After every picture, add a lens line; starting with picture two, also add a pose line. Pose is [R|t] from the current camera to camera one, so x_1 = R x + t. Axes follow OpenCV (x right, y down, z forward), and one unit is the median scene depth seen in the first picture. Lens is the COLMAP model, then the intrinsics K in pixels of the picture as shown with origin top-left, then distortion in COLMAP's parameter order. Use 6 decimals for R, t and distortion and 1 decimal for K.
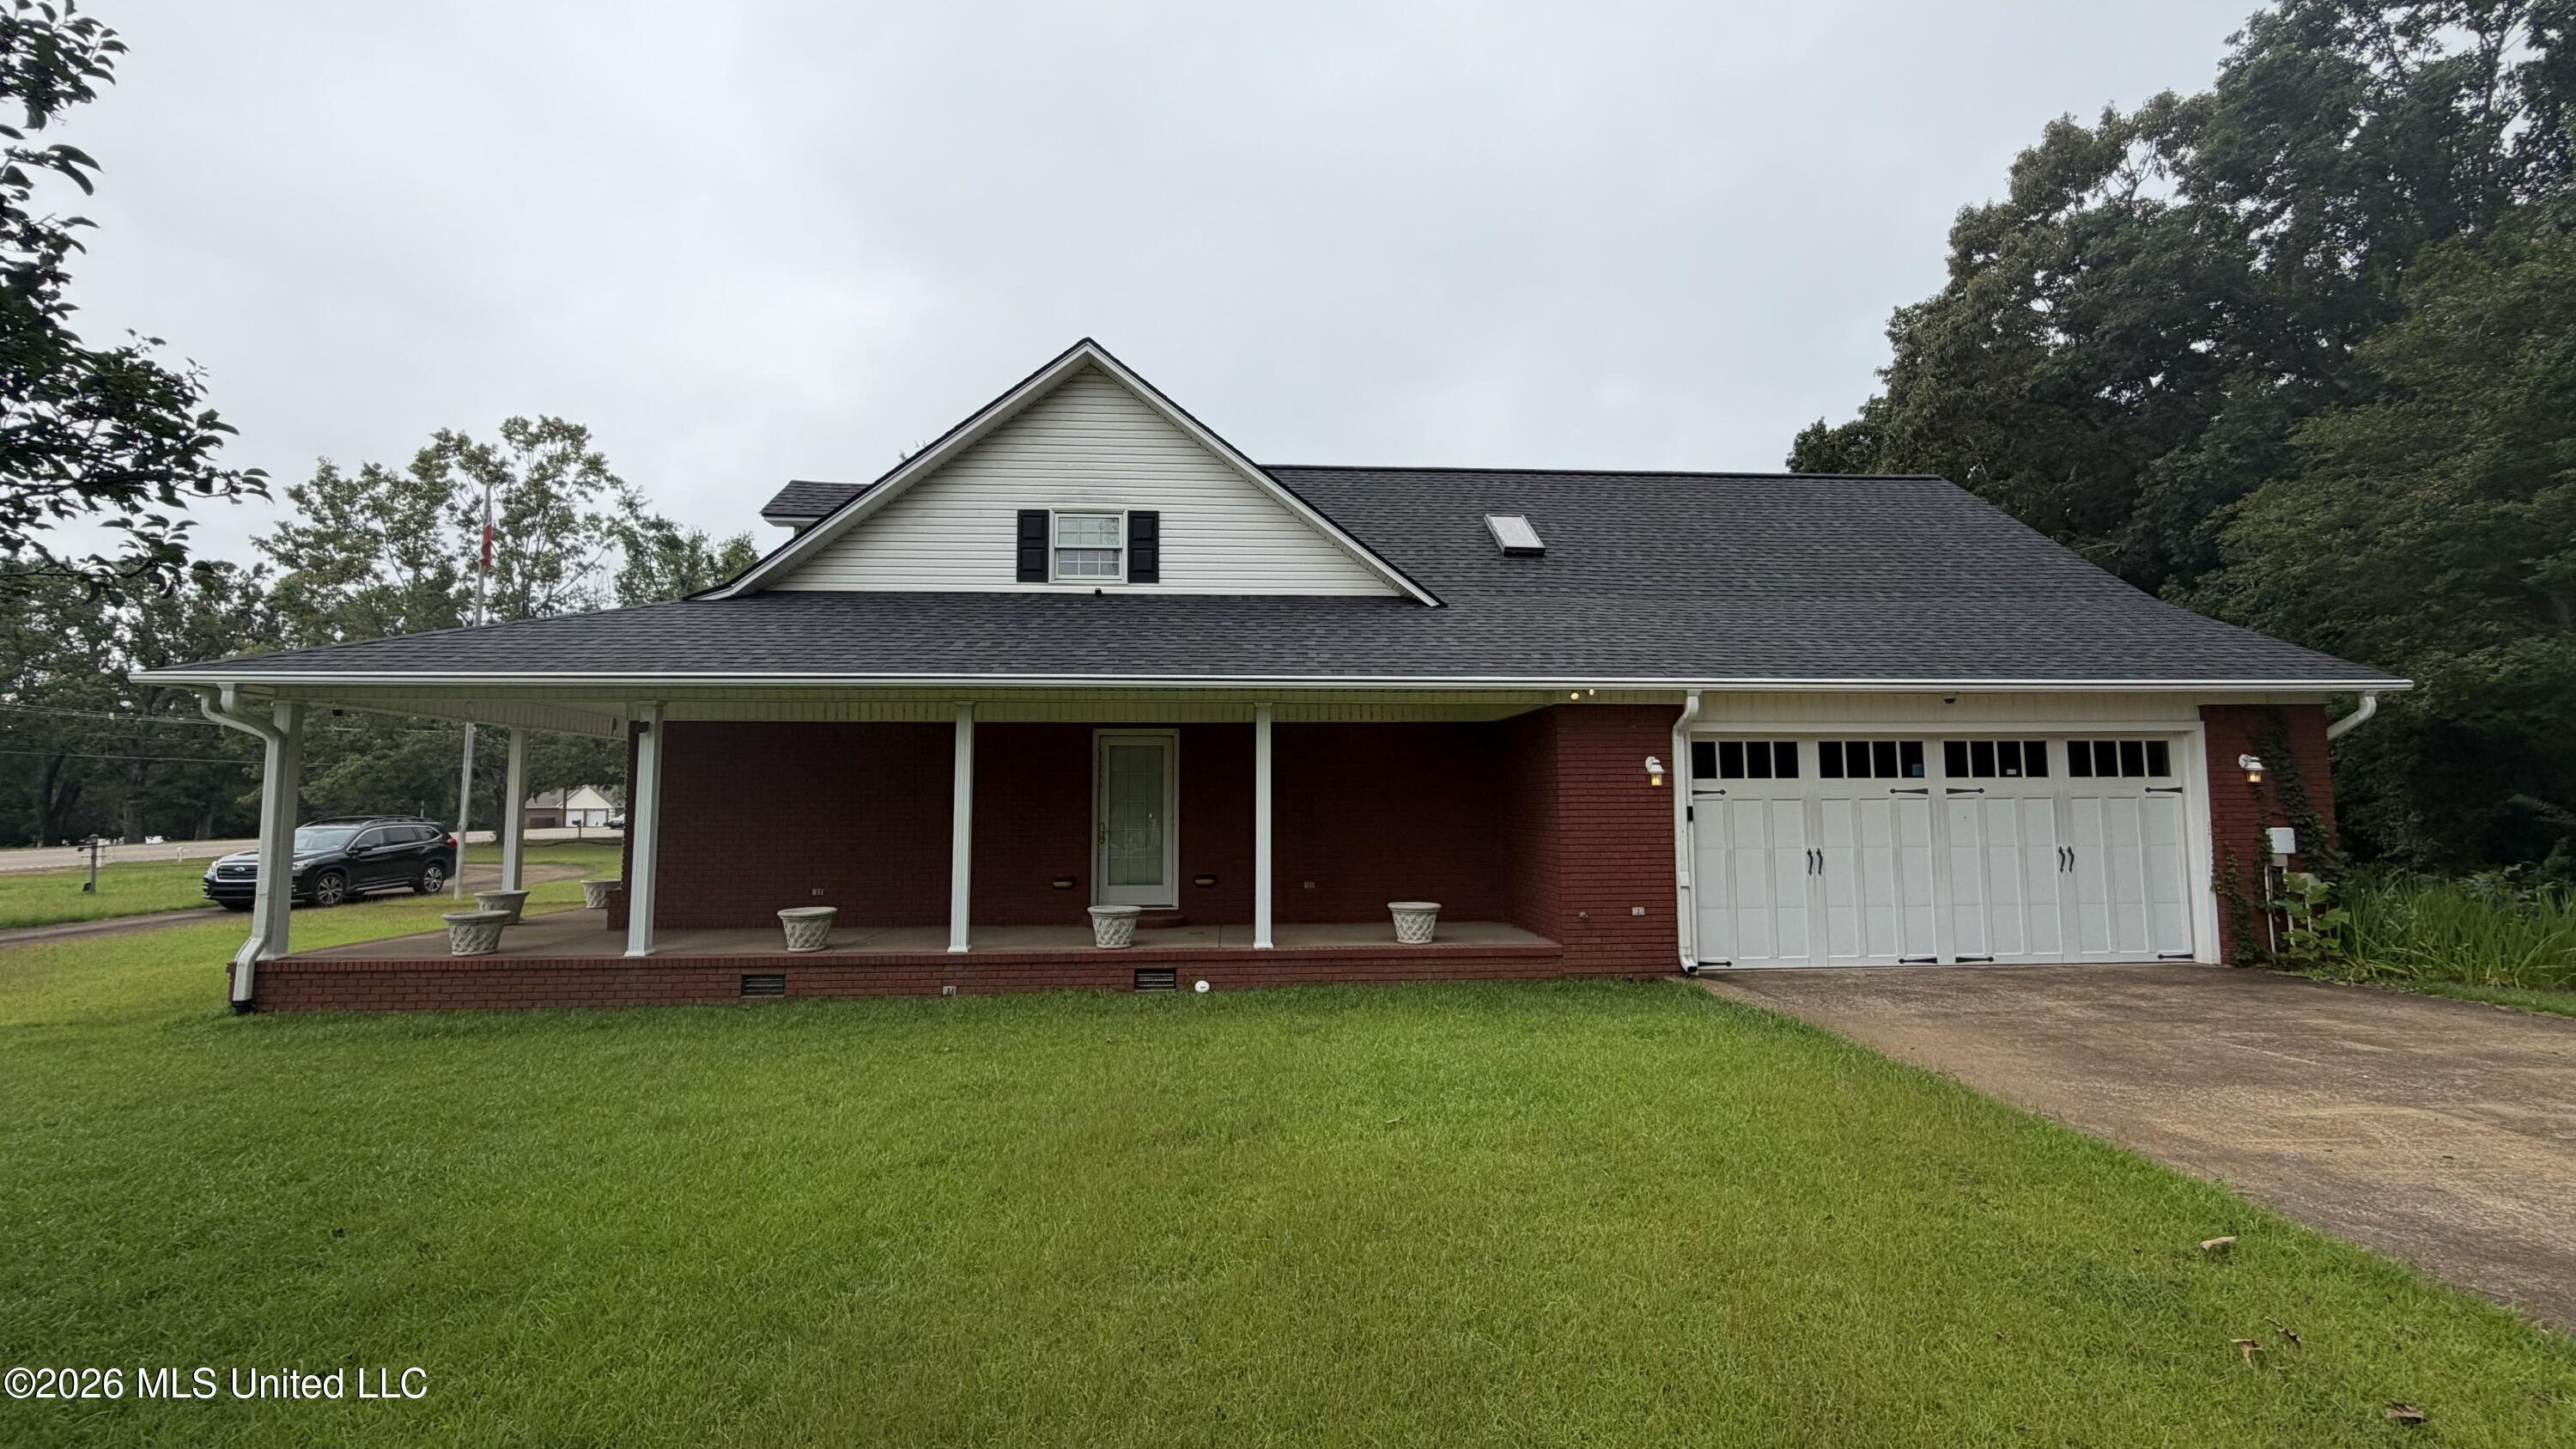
lens RADIAL K [[1038.3, 0, 1288.0], [0, 1038.3, 724.5], [0, 0, 1]] dist [0.001362, 0.000086]
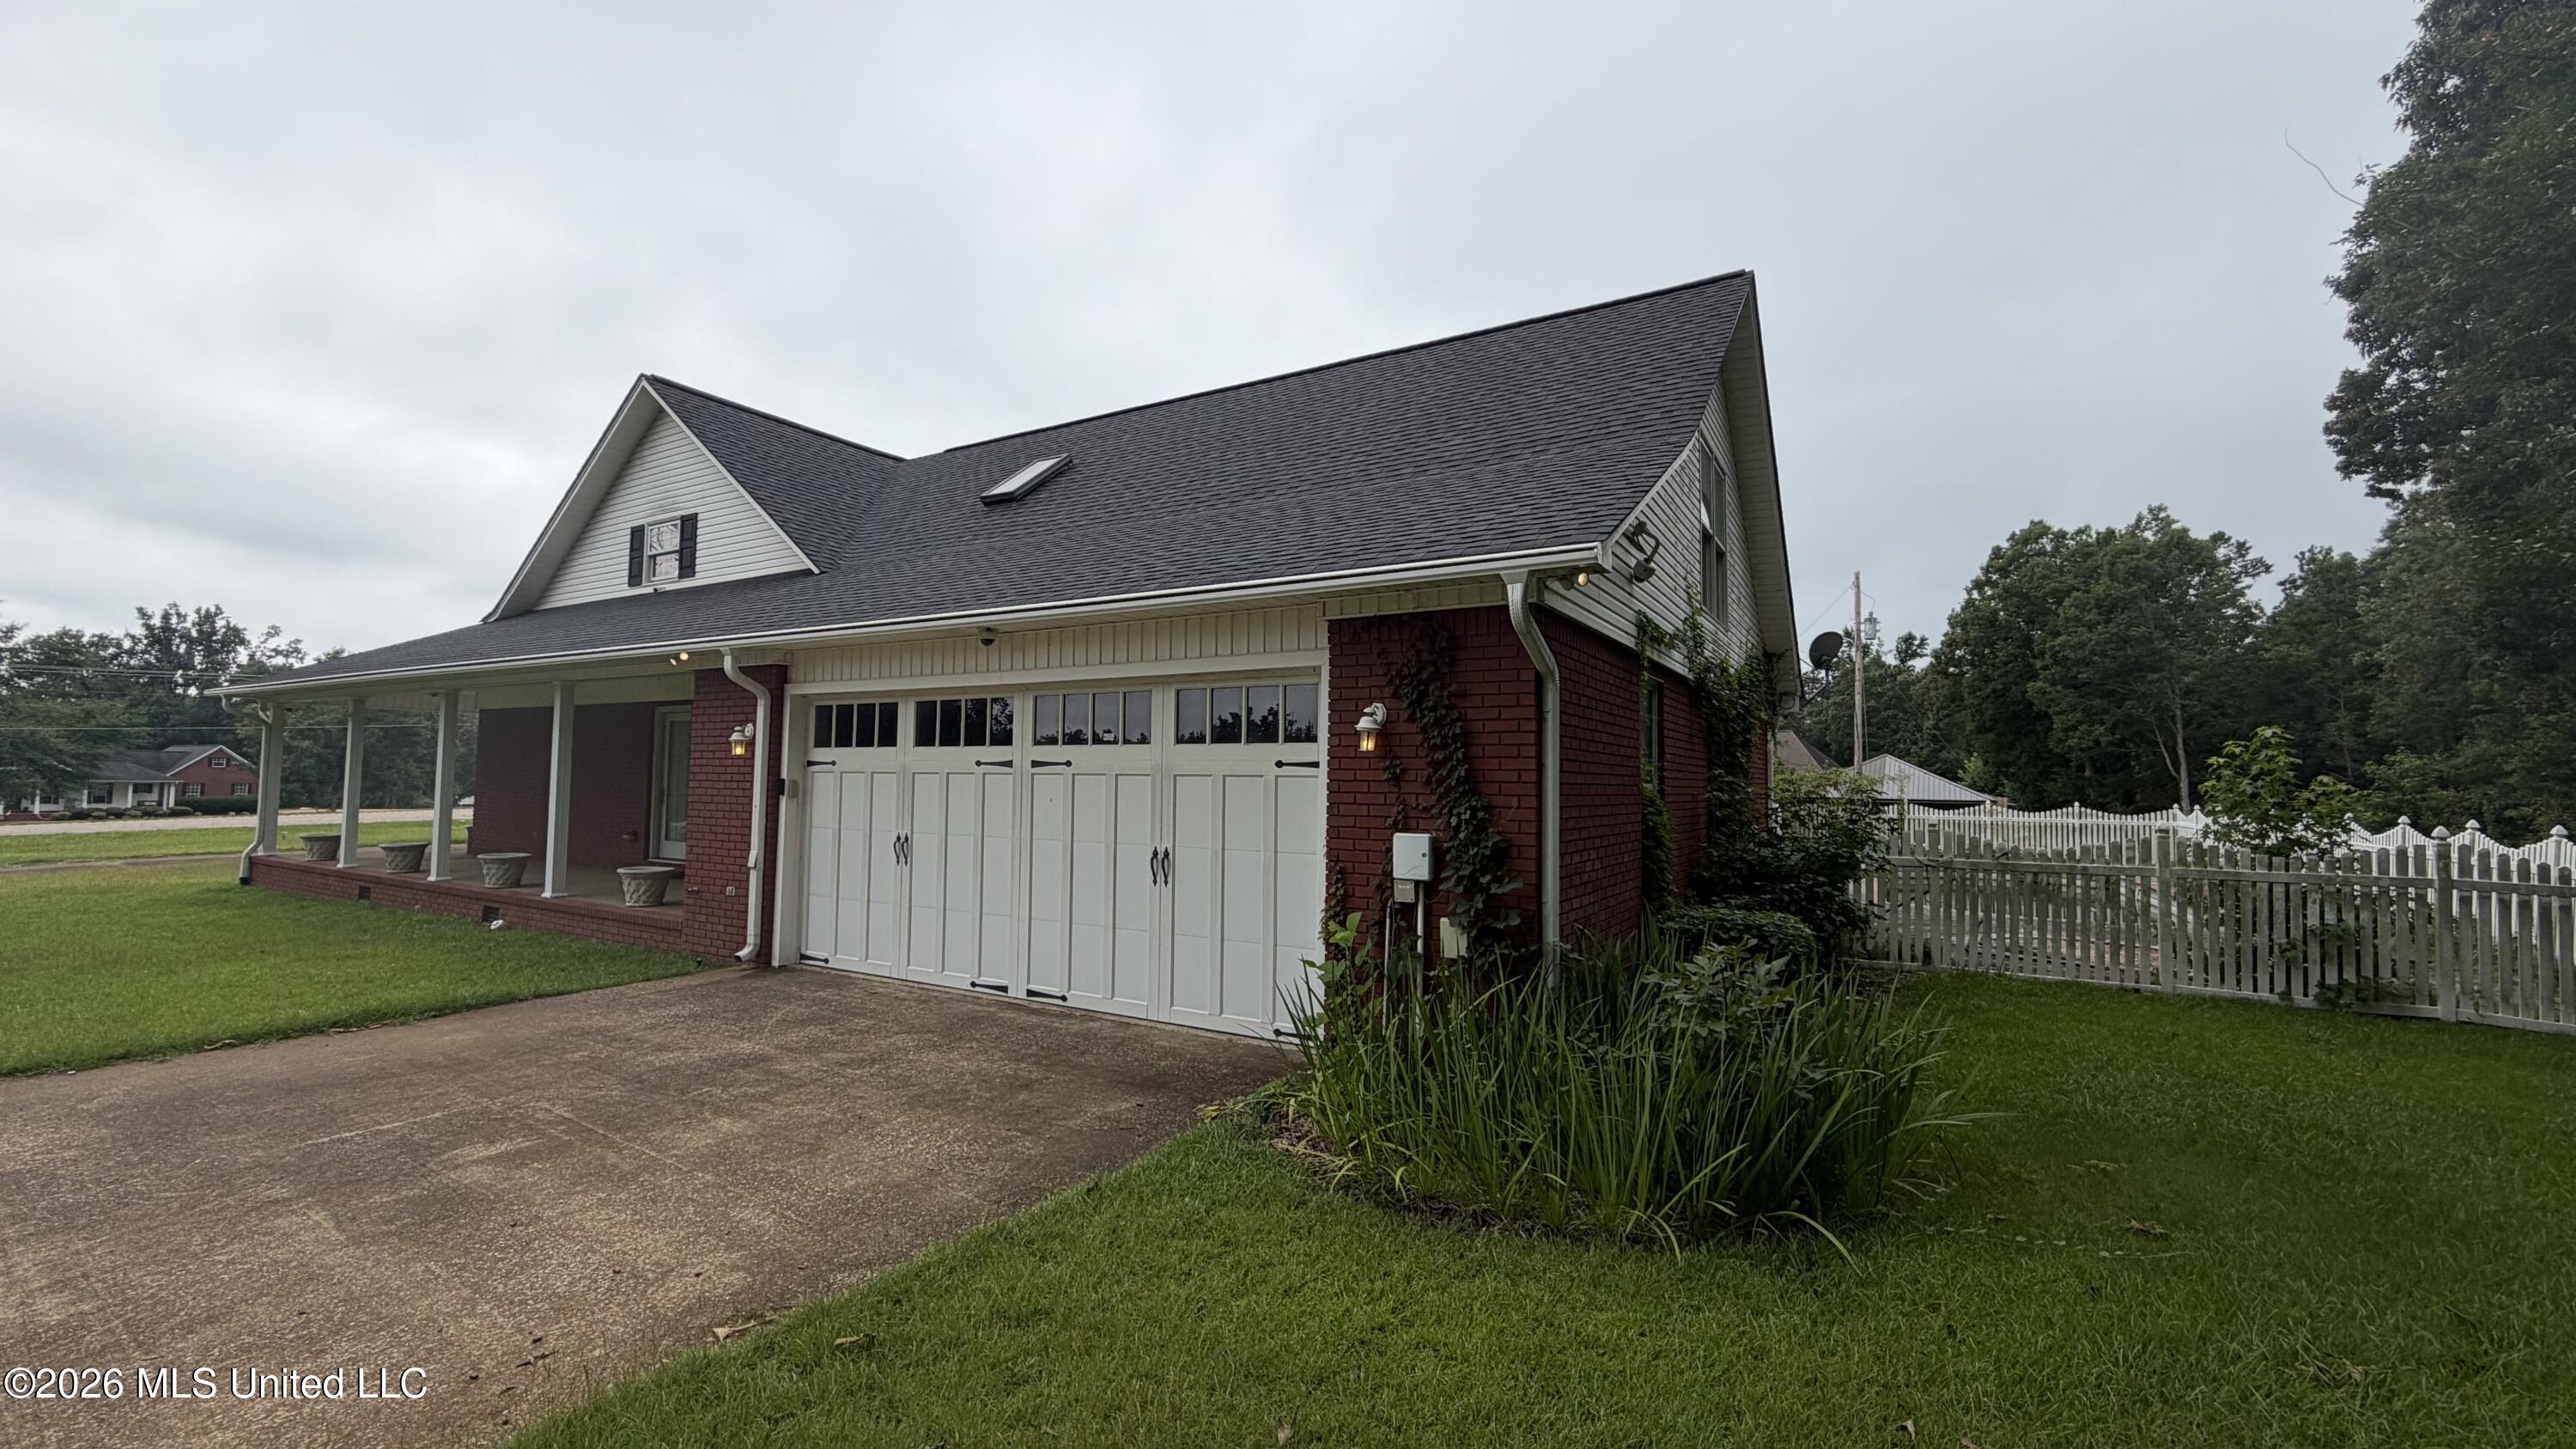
lens RADIAL K [[1038.3, 0, 1288.0], [0, 1038.3, 724.5], [0, 0, 1]] dist [0.001362, 0.000086]
pose [[0.817480, -0.015289, -0.575754, 1.204894], [0.031103, 0.999361, 0.017624, 0.029087], [0.575117, -0.032315, 0.817433, 0.504437]]
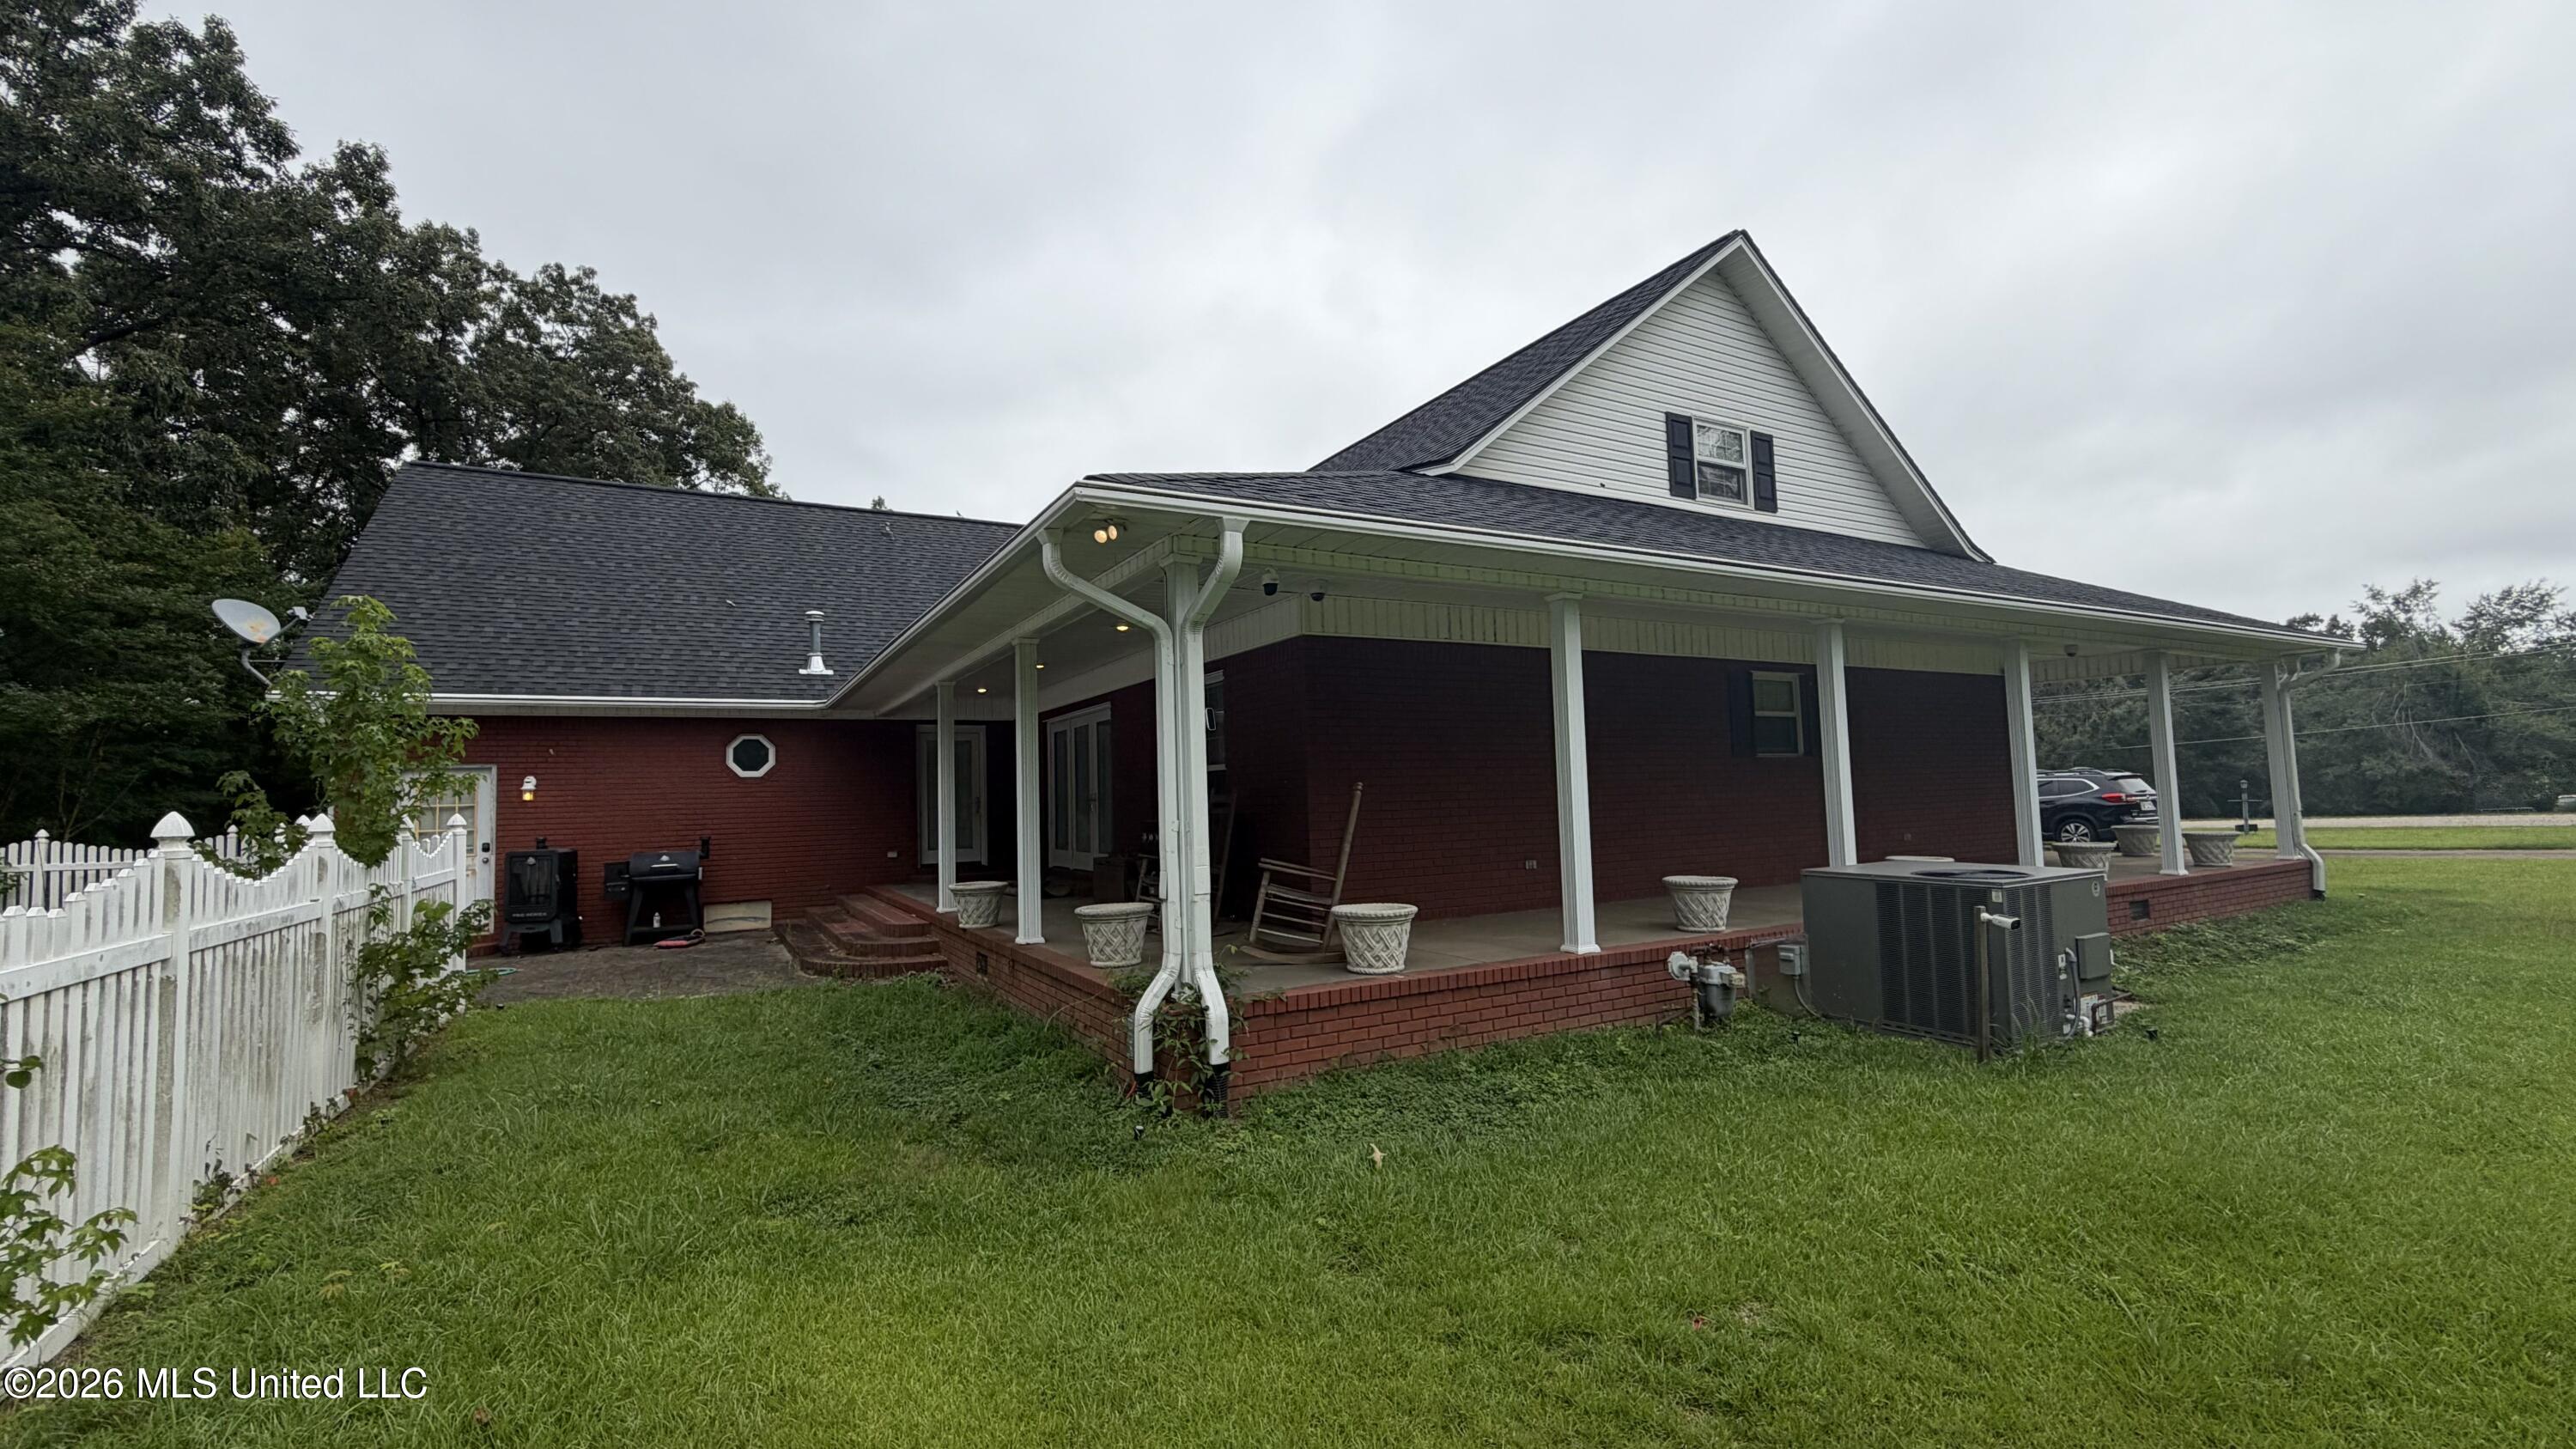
lens RADIAL K [[1038.3, 0, 1288.0], [0, 1038.3, 724.5], [0, 0, 1]] dist [0.001362, 0.000086]
pose [[0.913473, 0.010138, 0.406773, -1.014903], [-0.006894, 0.999932, -0.009439, 0.068439], [-0.406841, 0.005818, 0.913481, 0.396962]]
